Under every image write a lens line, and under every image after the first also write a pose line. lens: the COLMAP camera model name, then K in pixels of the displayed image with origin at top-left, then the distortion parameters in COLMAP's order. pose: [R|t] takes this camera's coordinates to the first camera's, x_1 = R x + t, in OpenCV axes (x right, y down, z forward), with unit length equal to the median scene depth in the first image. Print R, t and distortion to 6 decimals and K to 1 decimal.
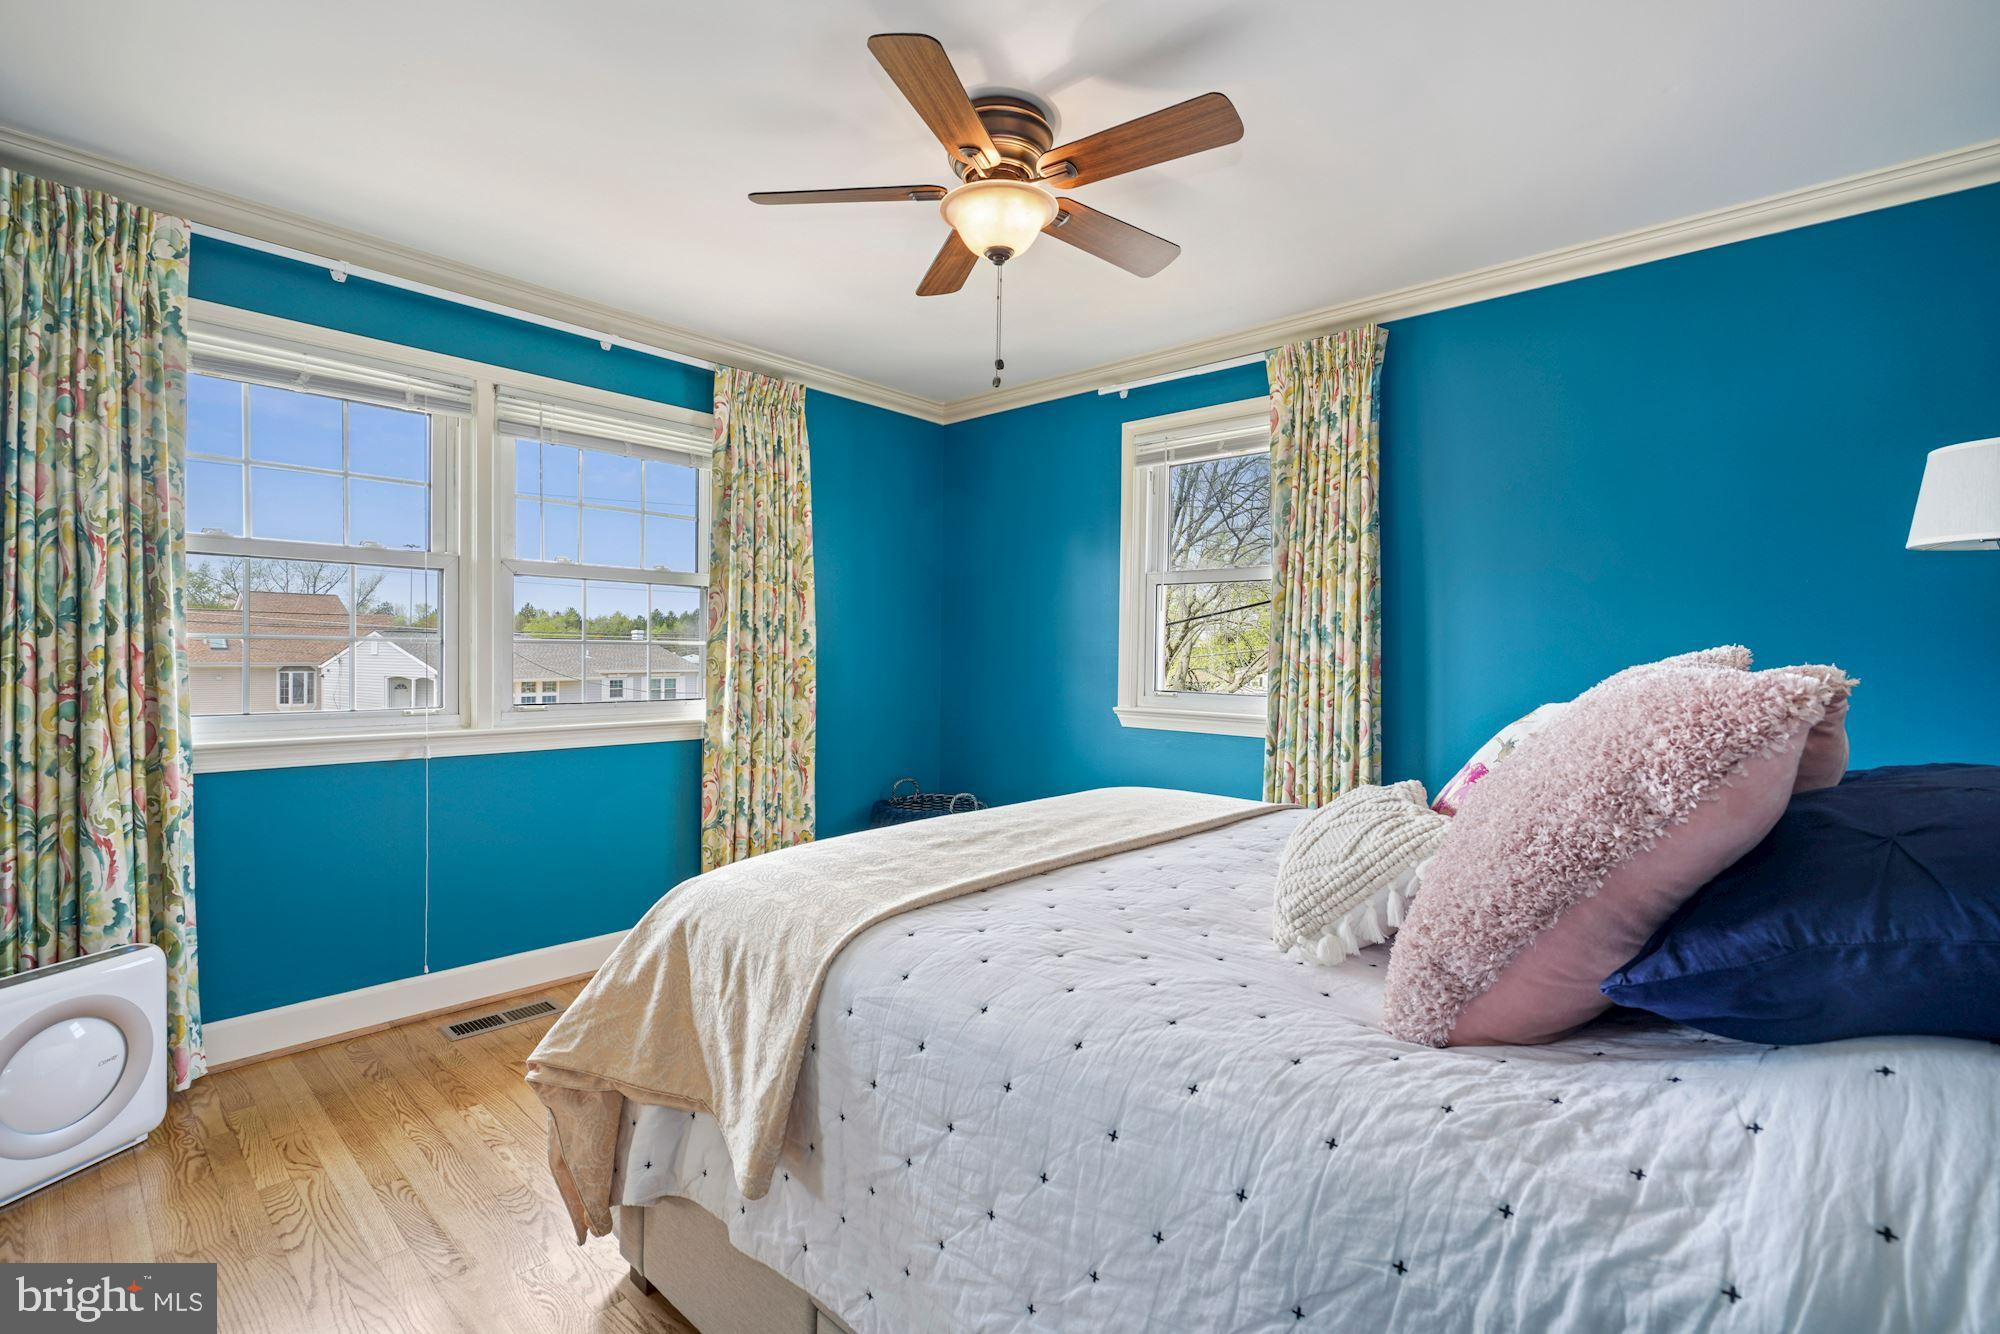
lens RADIAL K [[901.5, 0, 997.3], [0, 901.5, 667.2], [0, 0, 1]] dist [-0.007707, 0.000197]
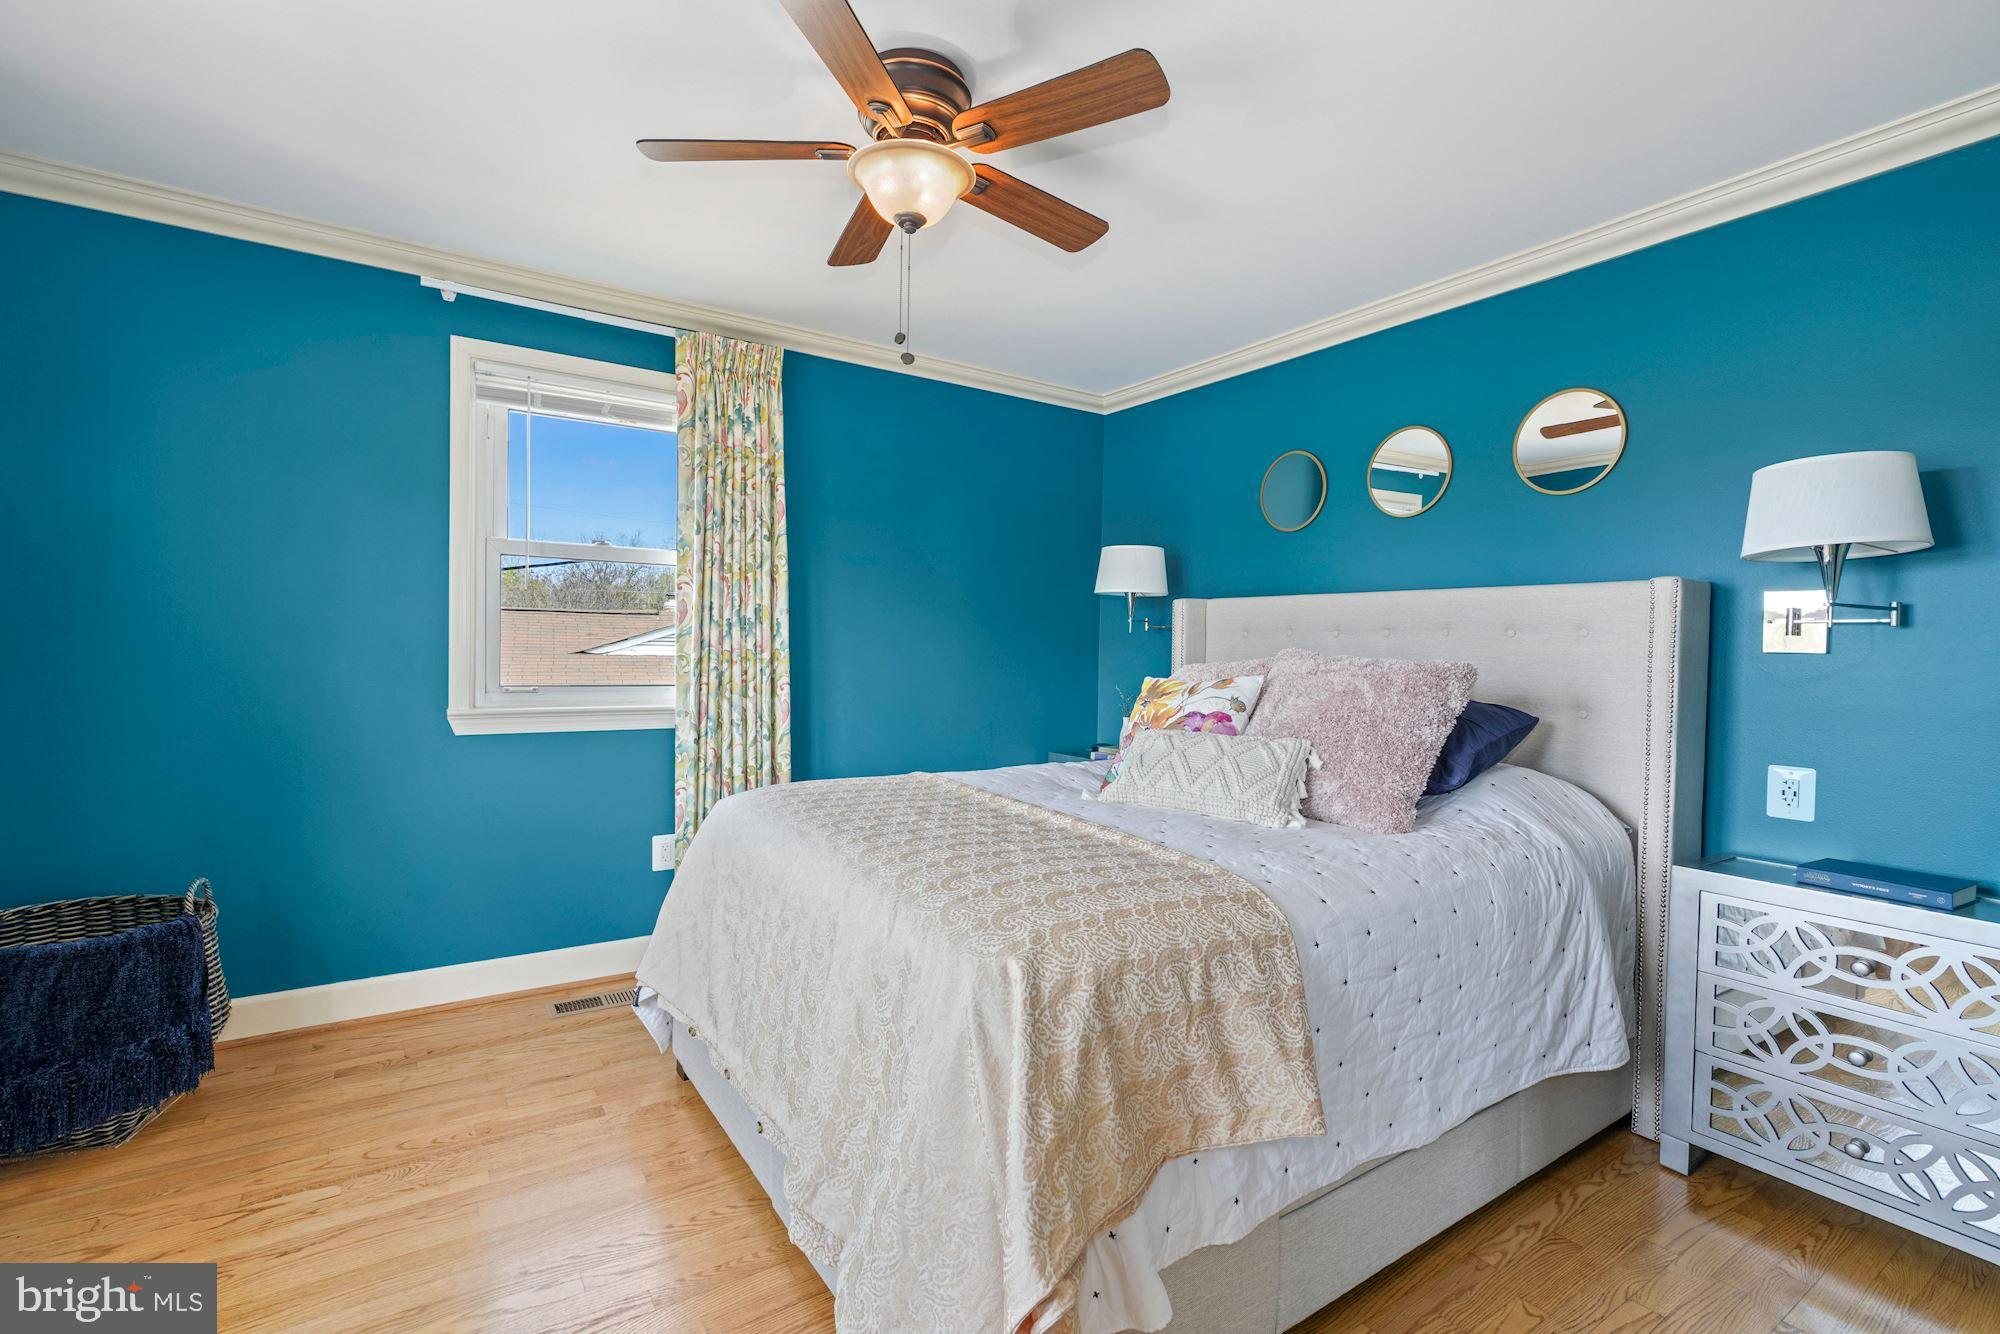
lens RADIAL K [[901.5, 0, 997.0], [0, 901.5, 663.3], [0, 0, 1]] dist [-0.007707, 0.000197]
pose [[0.240888, -0.029437, 0.970106, -0.594038], [0.002454, 0.999555, 0.029721, -0.020996], [-0.970550, -0.004779, 0.240853, 0.452731]]
